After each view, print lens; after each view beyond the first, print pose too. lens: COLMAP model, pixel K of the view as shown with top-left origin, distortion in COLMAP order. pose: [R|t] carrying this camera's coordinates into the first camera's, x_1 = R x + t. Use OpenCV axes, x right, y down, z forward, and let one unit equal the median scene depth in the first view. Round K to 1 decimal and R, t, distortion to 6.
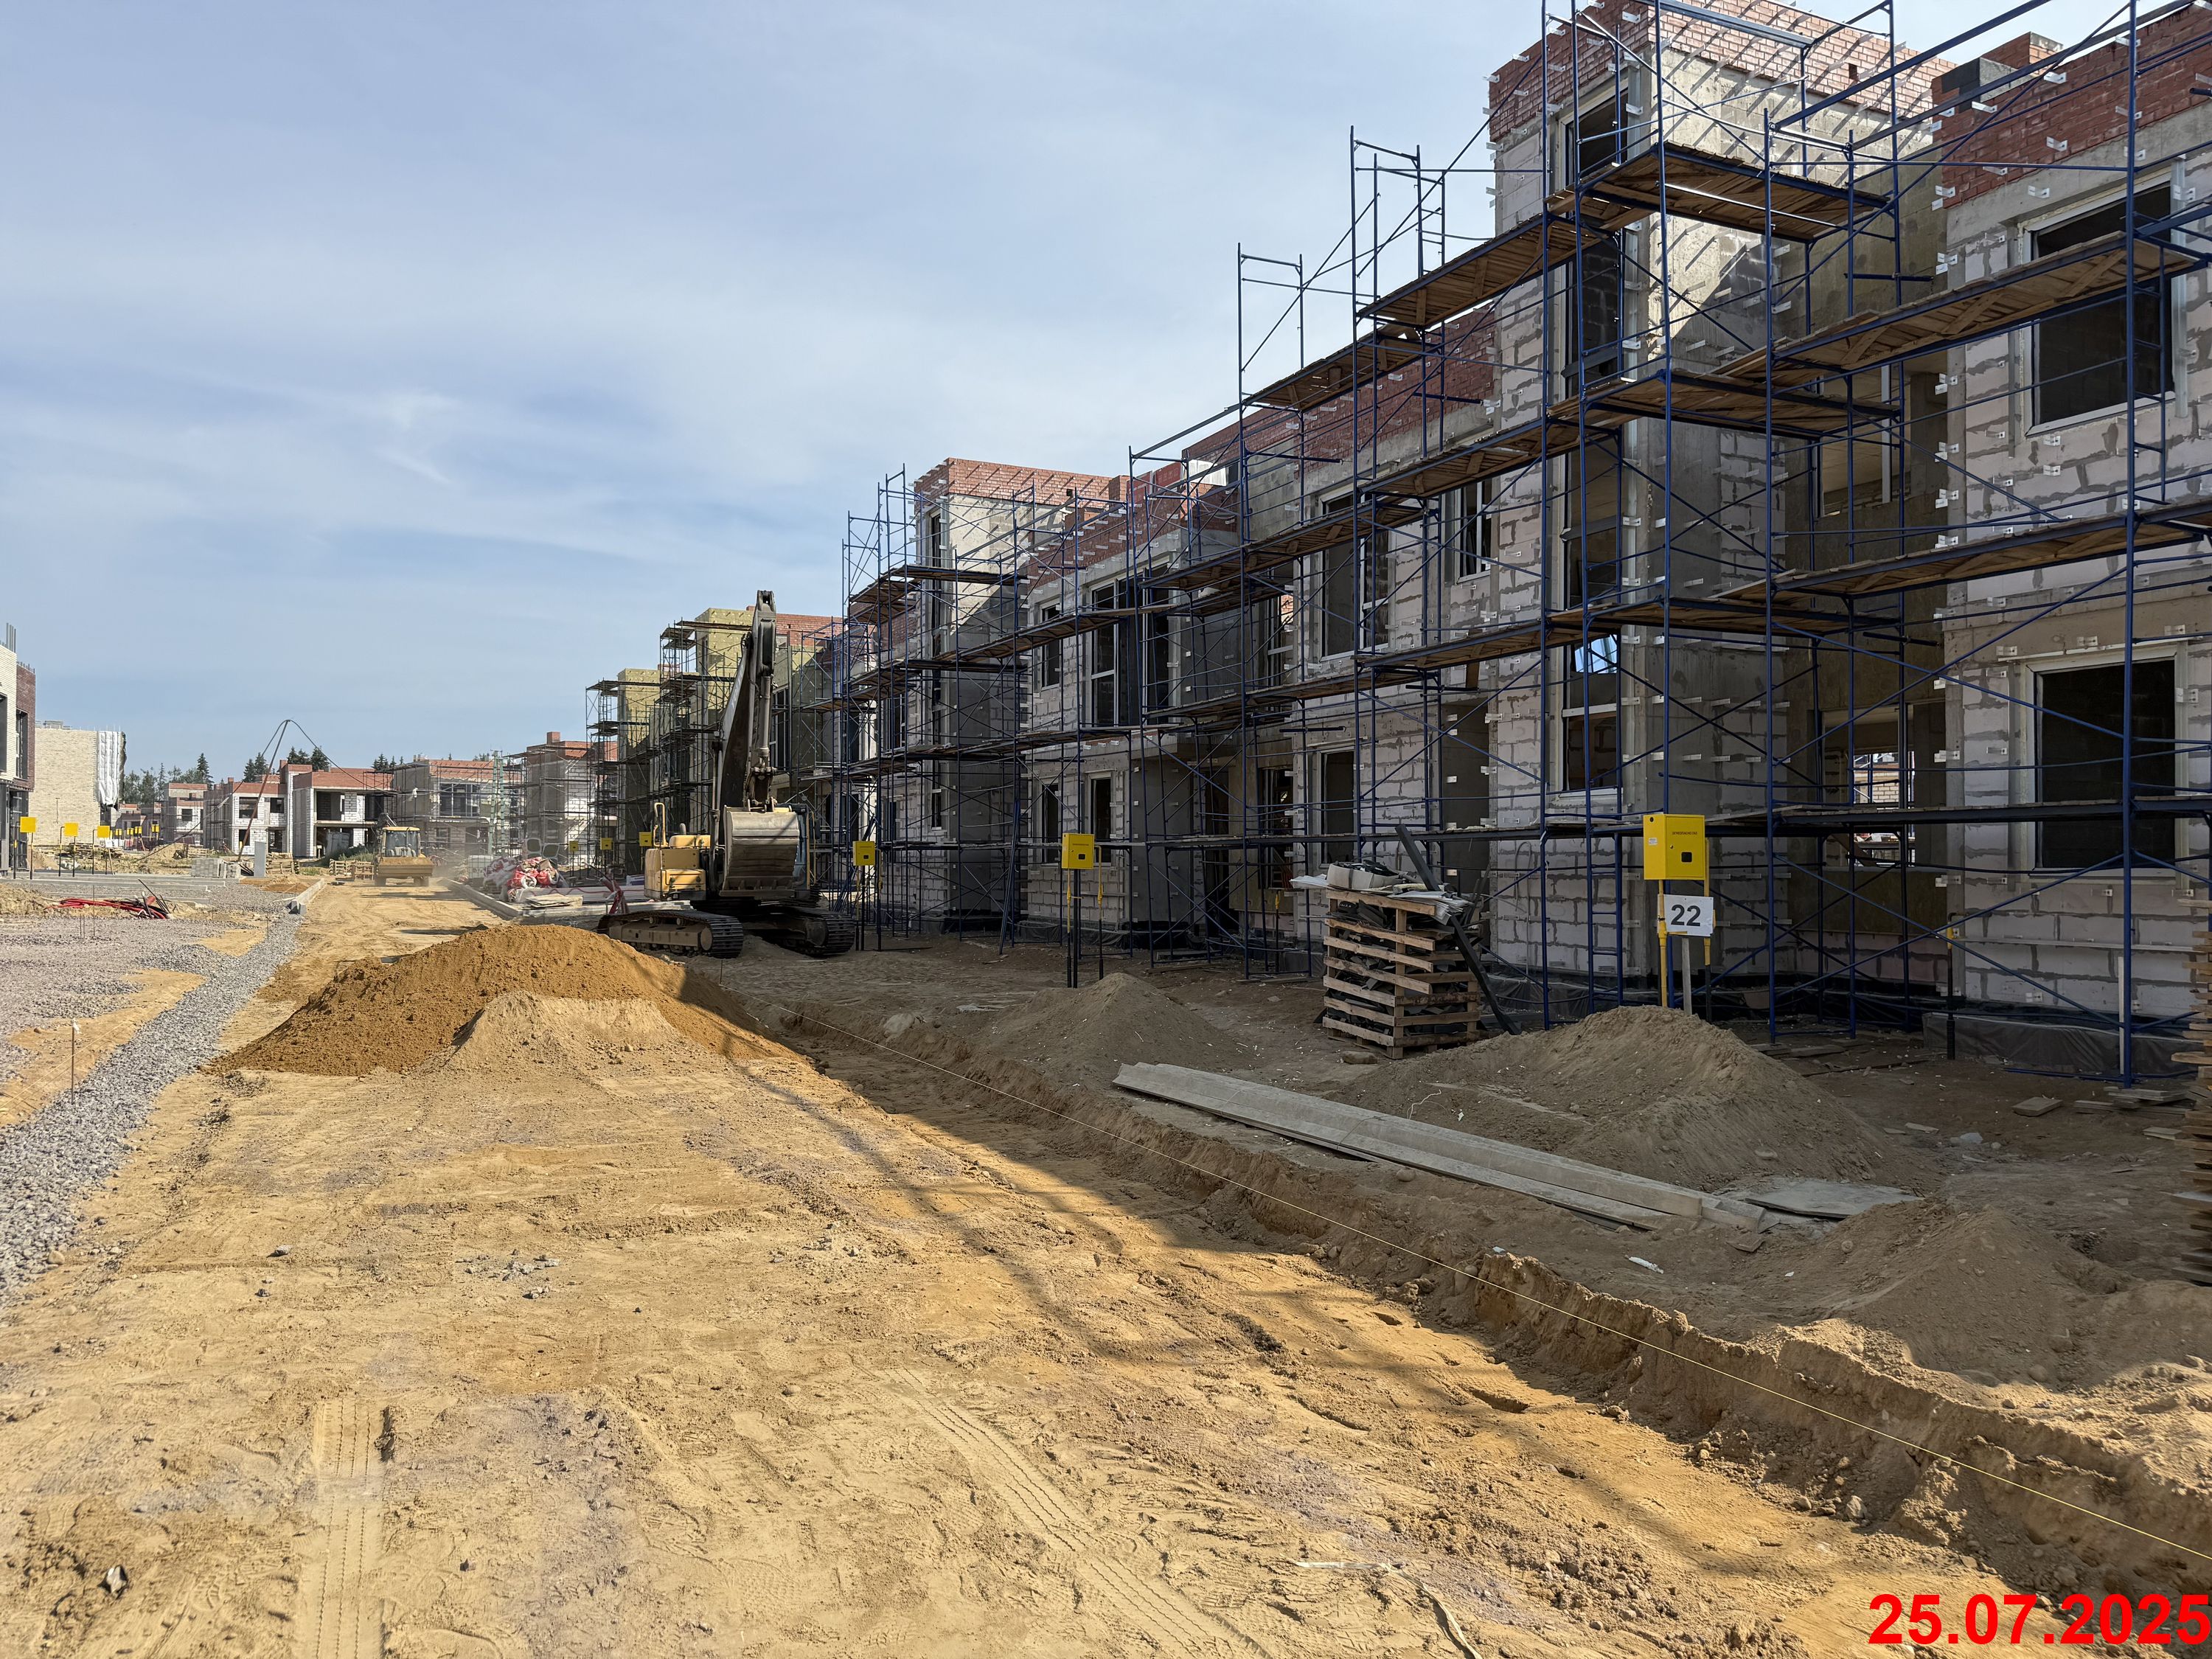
lens RADIAL K [[1535.1, 0, 1096.8], [0, 1535.1, 835.5], [0, 0, 1]] dist [0.062370, -0.090418]
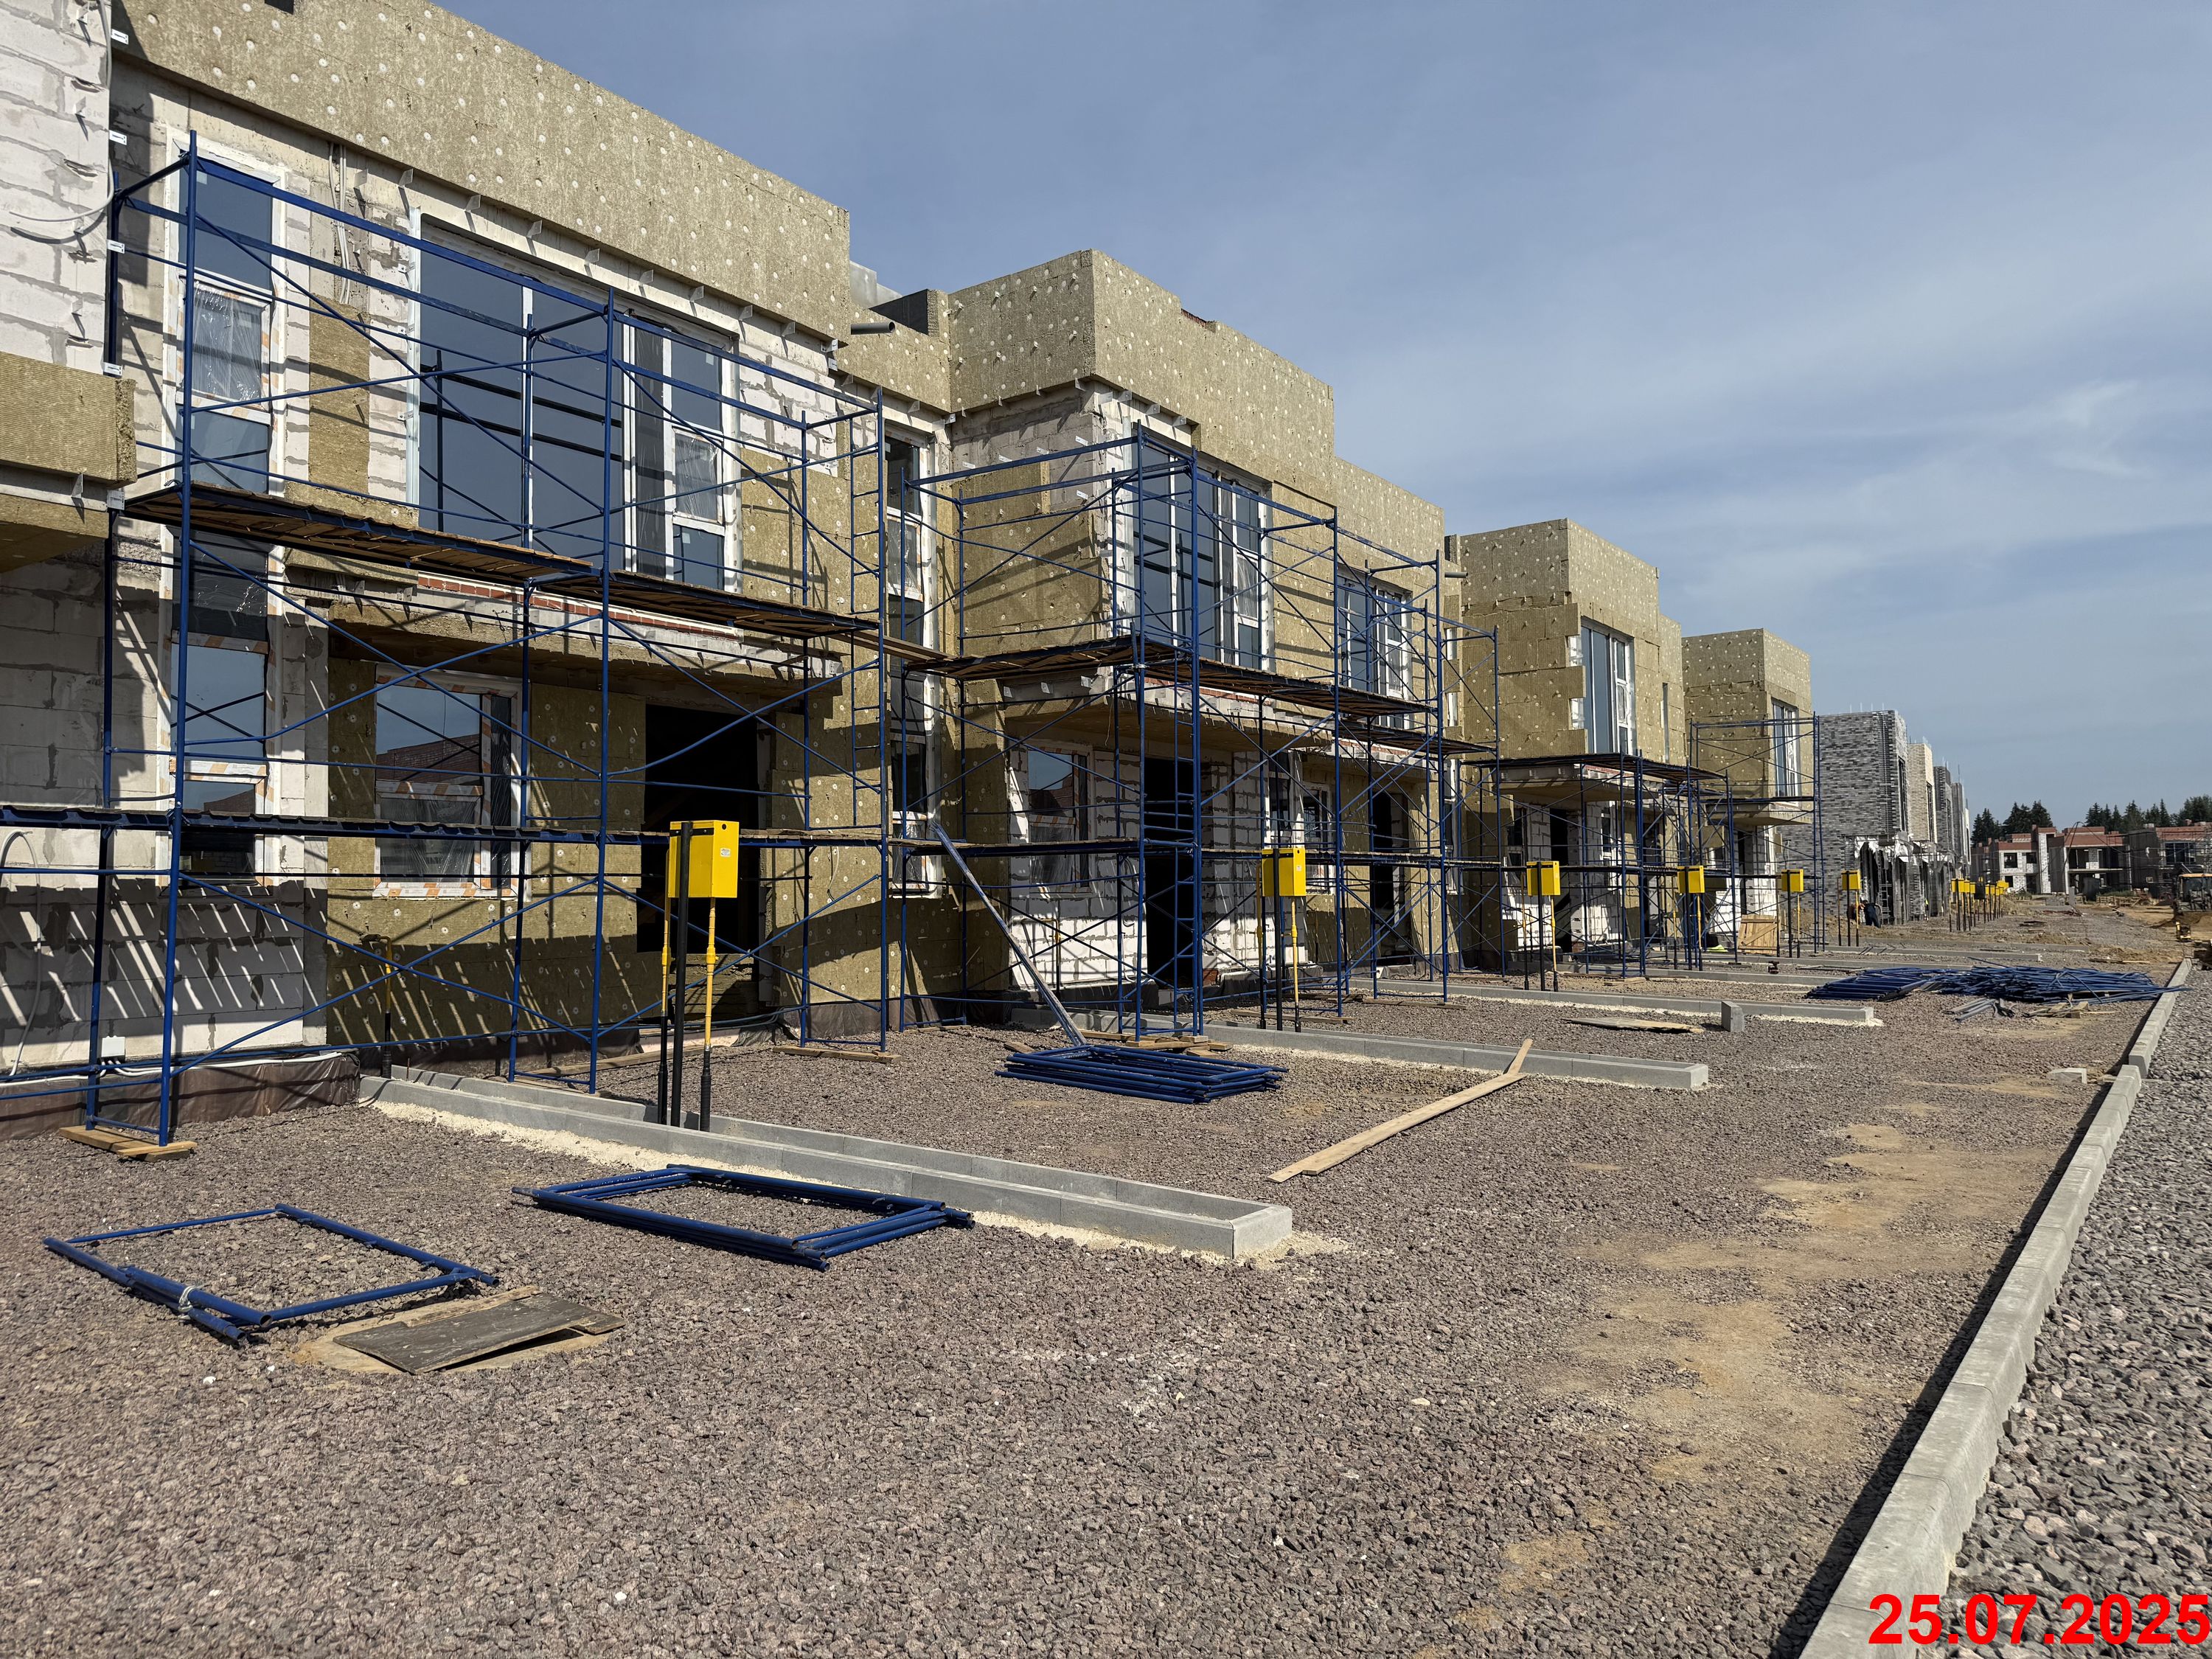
lens RADIAL K [[1535.1, 0, 1096.8], [0, 1535.1, 835.5], [0, 0, 1]] dist [0.062370, -0.090418]
pose [[0.544250, -0.043444, -0.837797, 0.250657], [0.022095, 0.999054, -0.037453, -0.008120], [0.838632, 0.001873, 0.544695, -0.638098]]
